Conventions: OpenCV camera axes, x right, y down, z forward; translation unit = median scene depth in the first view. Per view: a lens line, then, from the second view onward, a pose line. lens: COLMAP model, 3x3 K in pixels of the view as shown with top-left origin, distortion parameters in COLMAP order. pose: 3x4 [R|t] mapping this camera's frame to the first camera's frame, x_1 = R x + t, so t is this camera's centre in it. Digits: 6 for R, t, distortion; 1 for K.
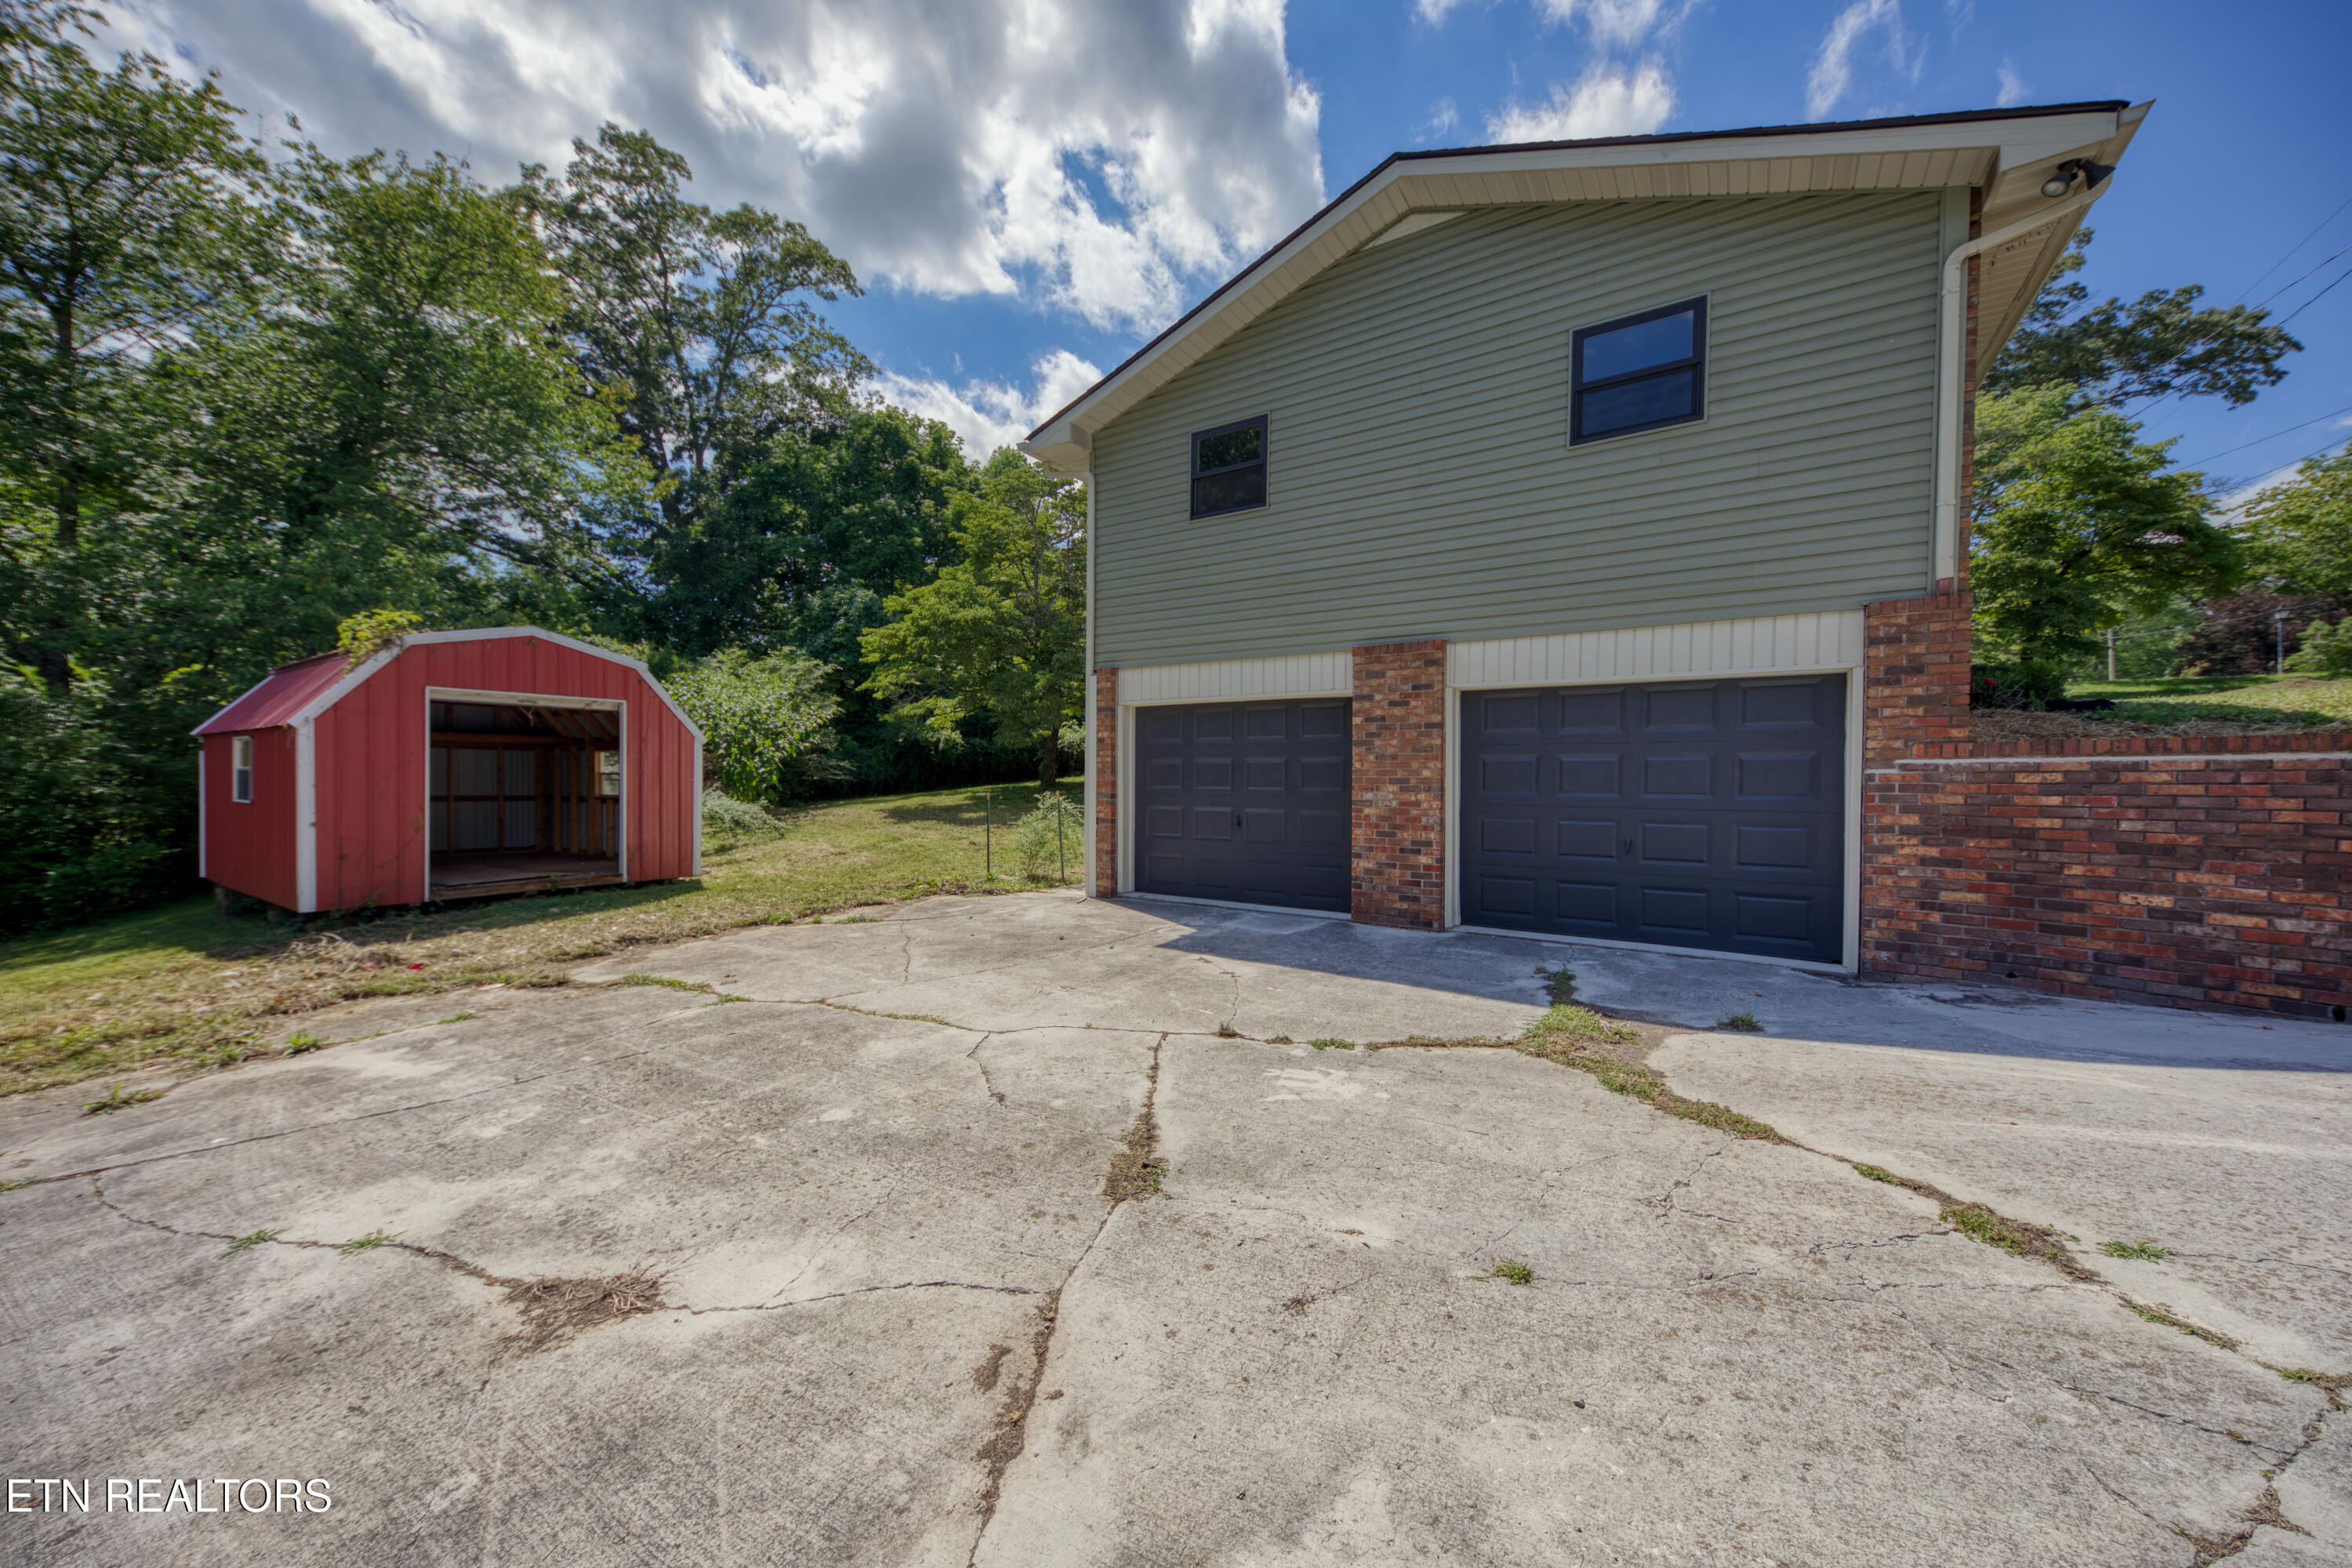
lens RADIAL K [[780.7, 0, 1176.0], [0, 780.7, 784.0], [0, 0, 1]] dist [0.011076, -0.011098]
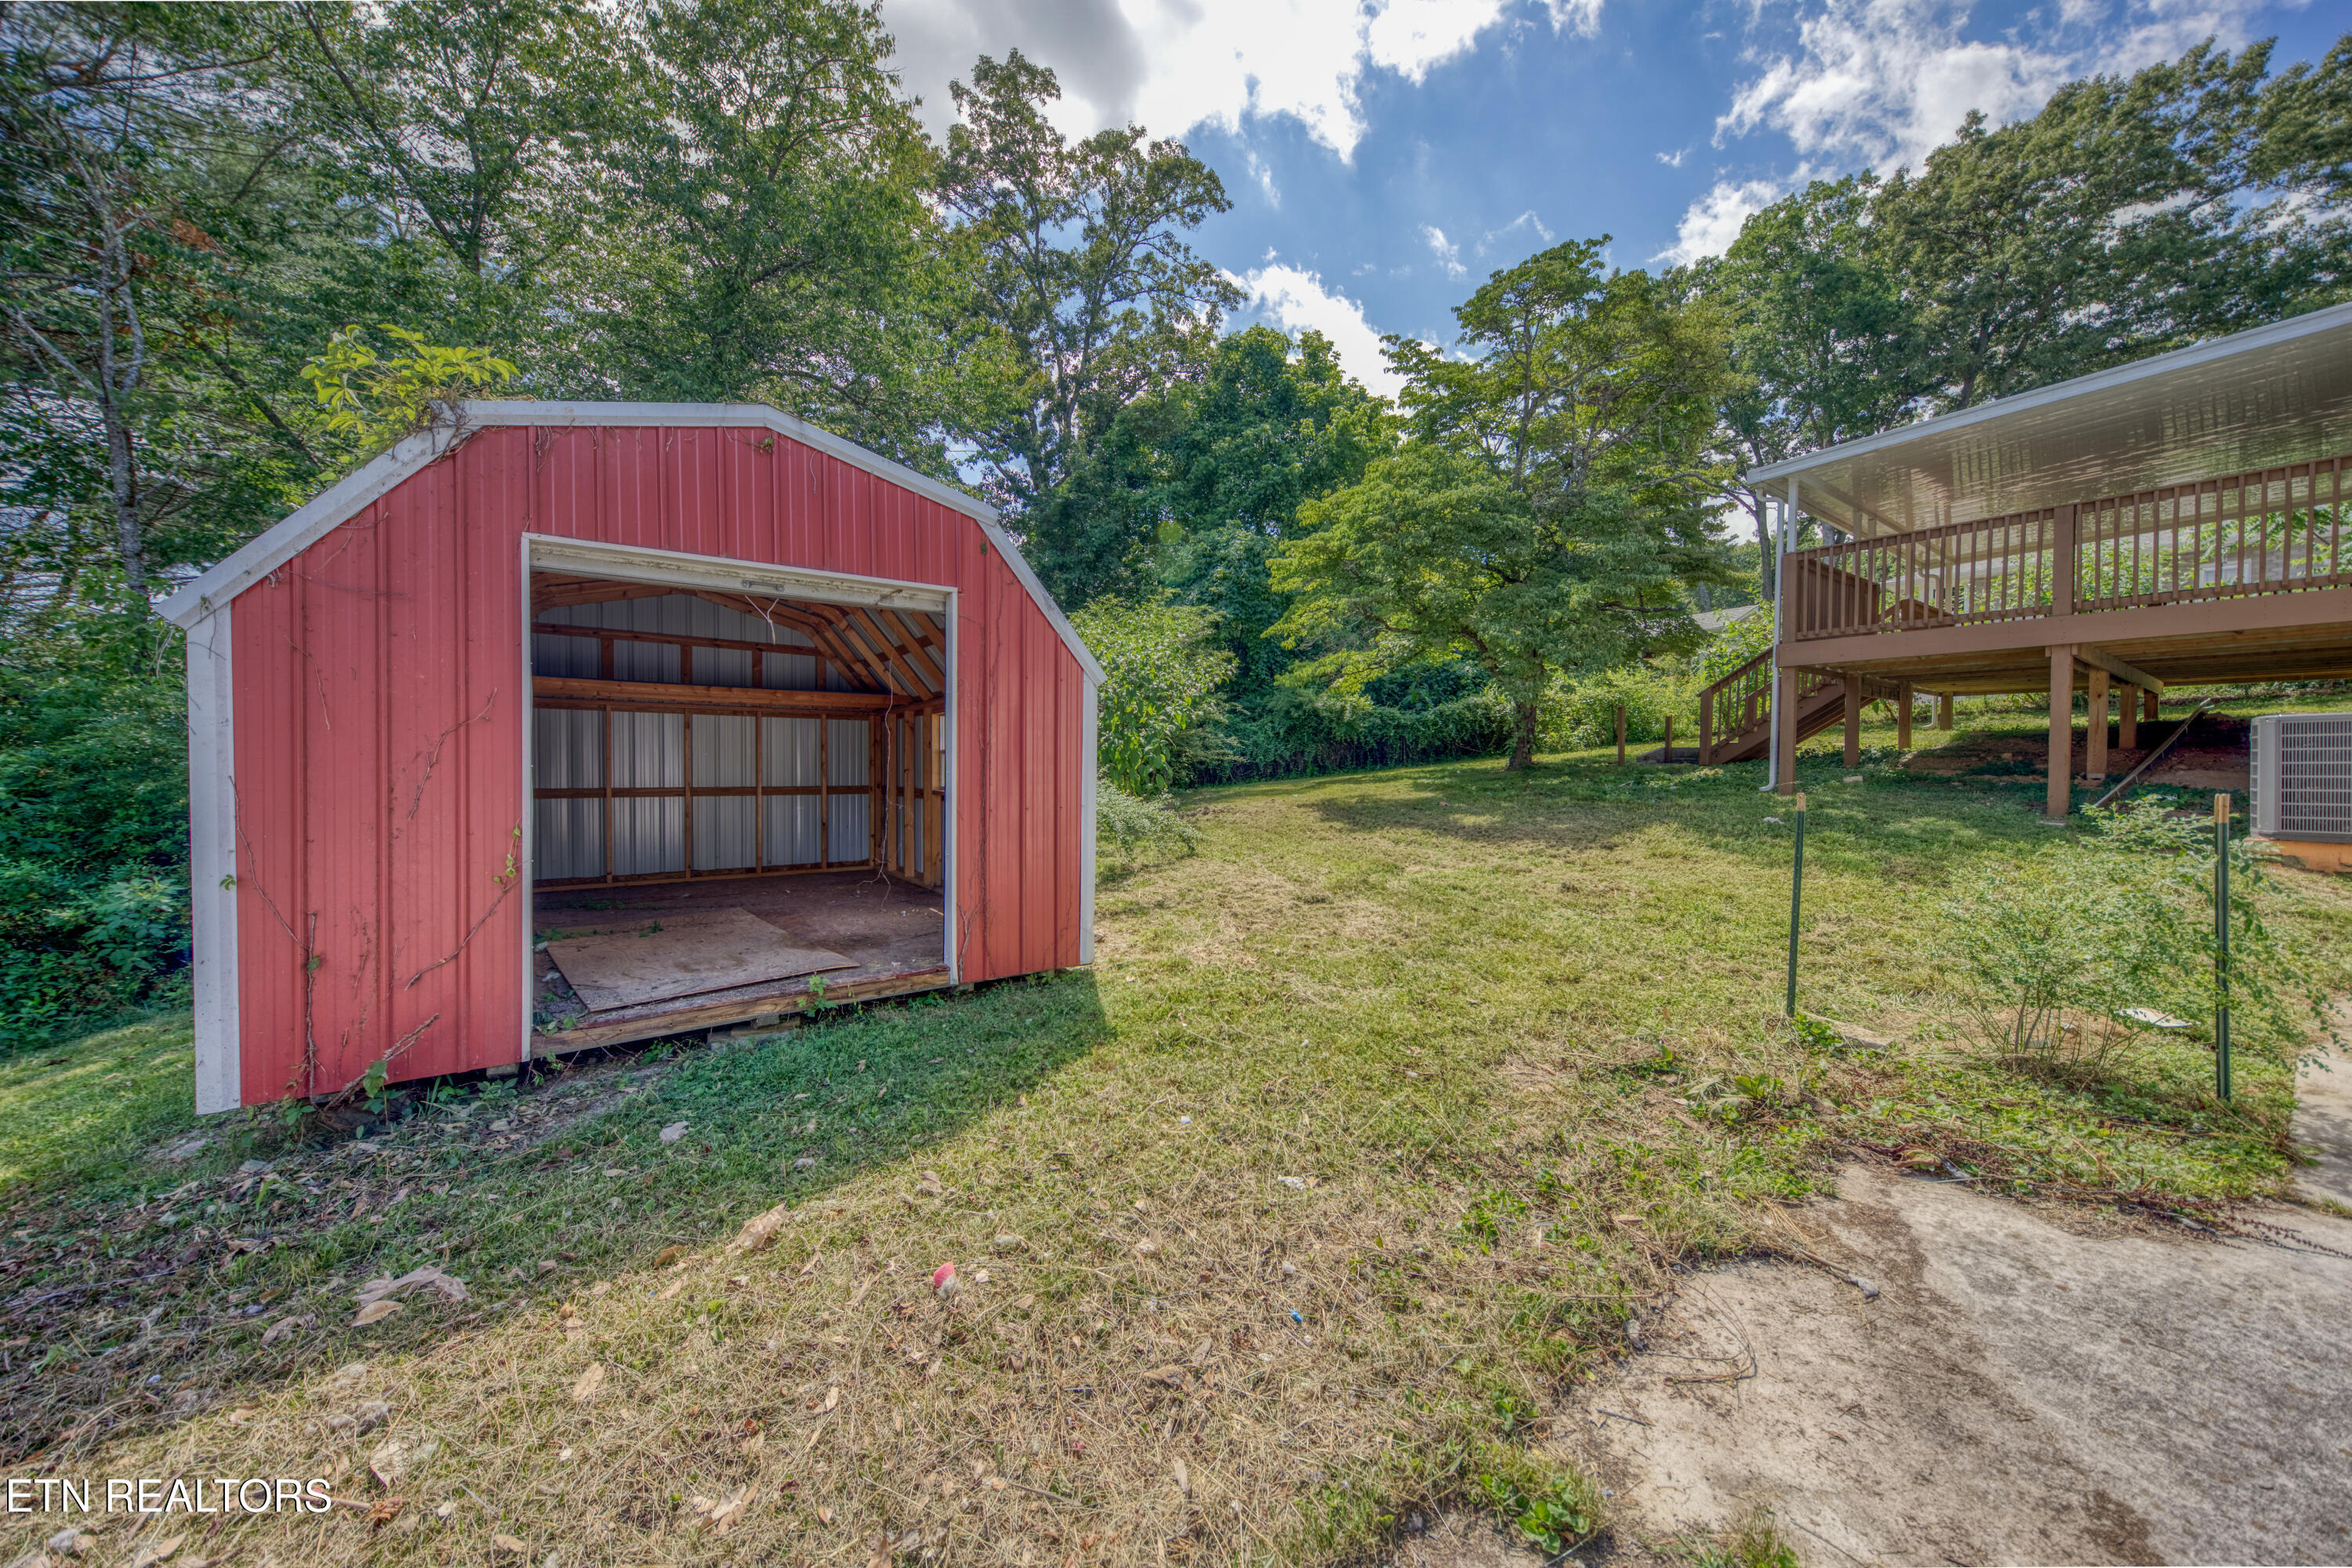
lens RADIAL K [[784.1, 0, 1184.0], [0, 784.1, 767.7], [0, 0, 1]] dist [0.012054, -0.005092]
pose [[0.924314, 0.006180, -0.381583, -0.178172], [-0.004924, 0.999979, 0.004268, -0.002196], [0.381602, -0.002066, 0.924325, 0.275842]]
